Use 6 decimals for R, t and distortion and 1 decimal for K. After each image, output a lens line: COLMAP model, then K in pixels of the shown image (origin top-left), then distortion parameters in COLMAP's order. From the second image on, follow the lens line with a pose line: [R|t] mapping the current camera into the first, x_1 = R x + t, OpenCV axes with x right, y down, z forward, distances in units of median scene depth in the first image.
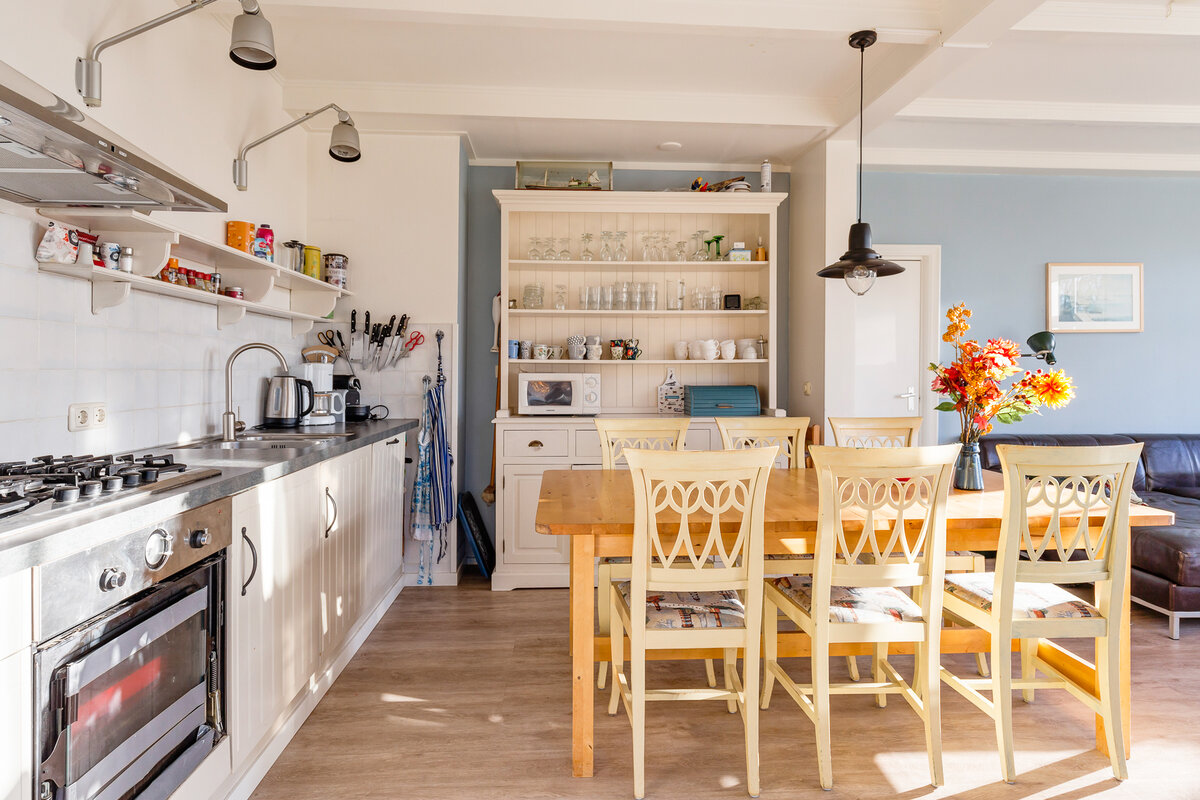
lens RADIAL K [[658.1, 0, 598.6], [0, 658.1, 370.4], [0, 0, 1]] dist [0.000667, -0.000514]
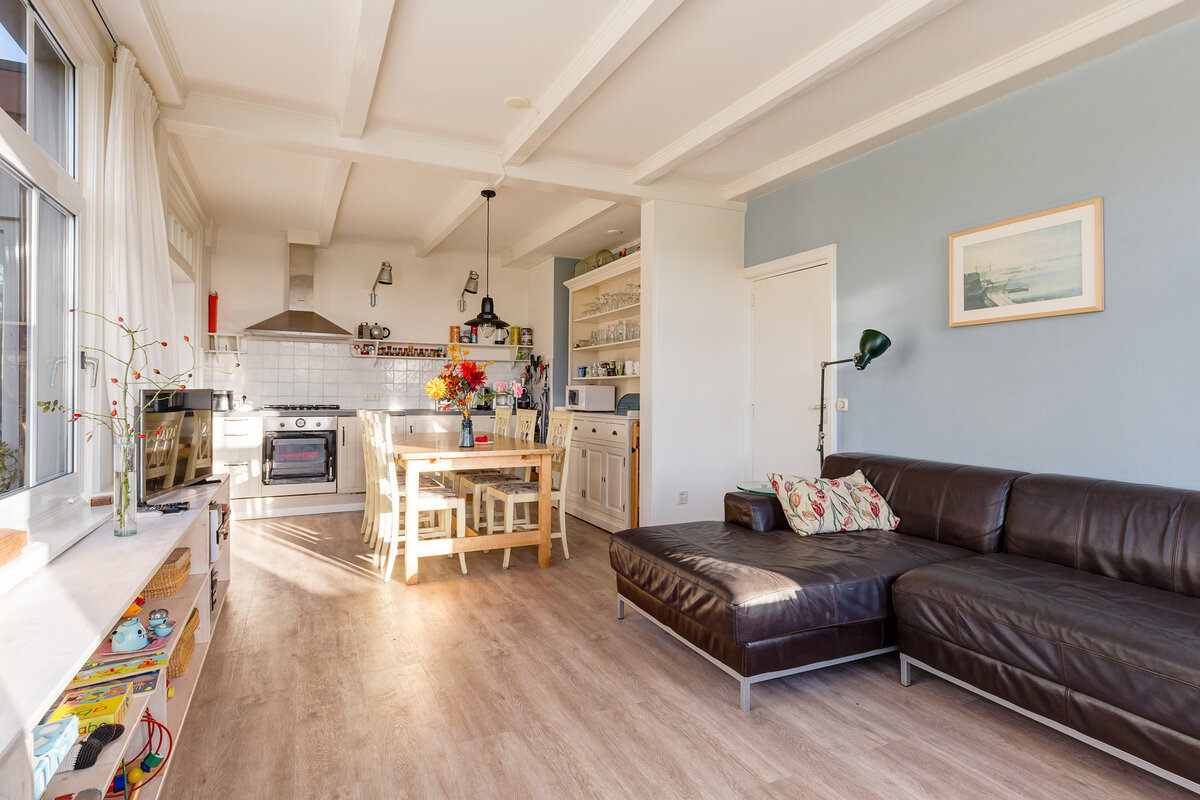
lens RADIAL K [[658.1, 0, 598.6], [0, 658.1, 370.4], [0, 0, 1]] dist [0.000667, -0.000514]
pose [[0.369759, -0.028763, -0.928682, 1.606406], [-0.000961, 0.999508, -0.031339, 0.020248], [0.929127, 0.012480, 0.369550, 0.464456]]
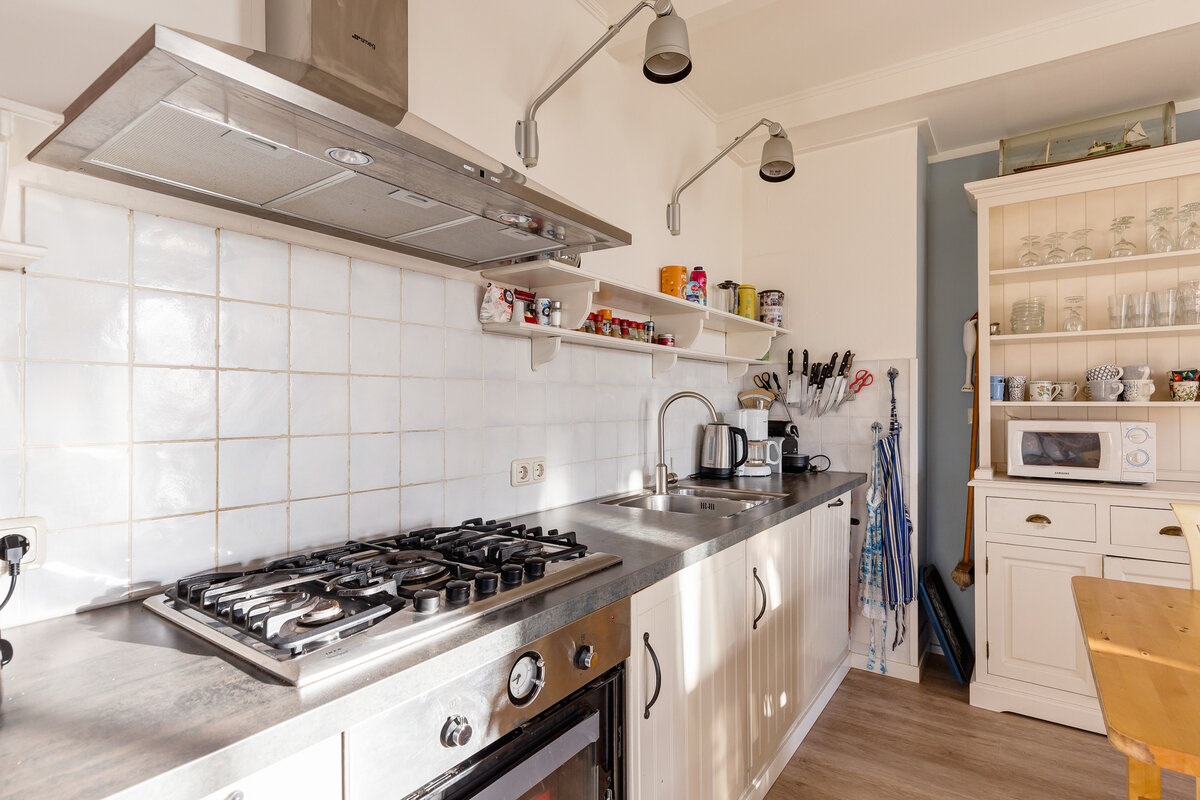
lens RADIAL K [[602.4, 0, 600.0], [0, 602.4, 400.0], [0, 0, 1]] dist [0.000160, -0.001203]
pose [[0.781106, -0.008822, -0.624336, -0.059735], [0.006338, 0.999961, -0.006201, -0.018951], [0.624366, 0.000886, 0.781131, 0.189530]]
